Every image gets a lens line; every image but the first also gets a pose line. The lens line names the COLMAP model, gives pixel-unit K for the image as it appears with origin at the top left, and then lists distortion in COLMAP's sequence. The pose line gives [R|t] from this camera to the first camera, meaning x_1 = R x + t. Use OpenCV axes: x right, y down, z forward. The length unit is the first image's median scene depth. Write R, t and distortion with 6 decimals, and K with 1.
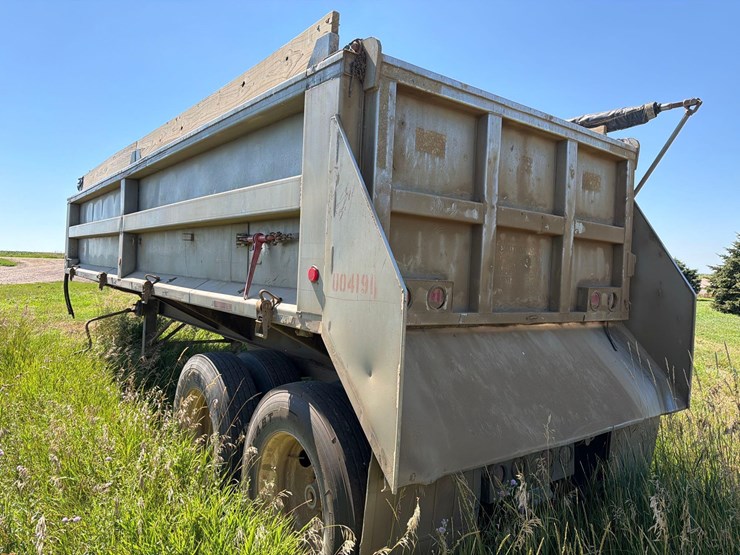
lens RADIAL K [[515.4, 0, 372.2], [0, 515.4, 286.1], [0, 0, 1]] dist [0.160644, -0.308092]
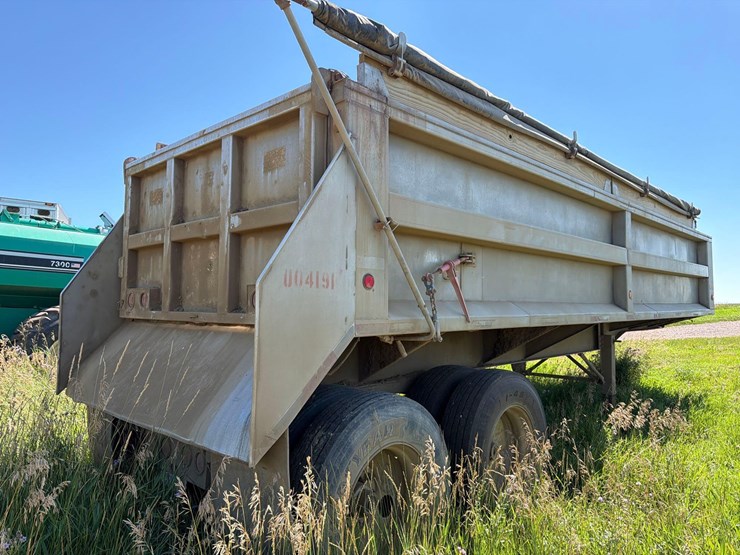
lens RADIAL K [[516.3, 0, 360.4], [0, 516.3, 268.1], [0, 0, 1]] dist [0.166839, -0.252828]
pose [[0.148550, -0.112615, -0.982472, 1.554400], [-0.018564, 0.993002, -0.116629, 0.086927], [0.988731, 0.035564, 0.145420, 1.279636]]
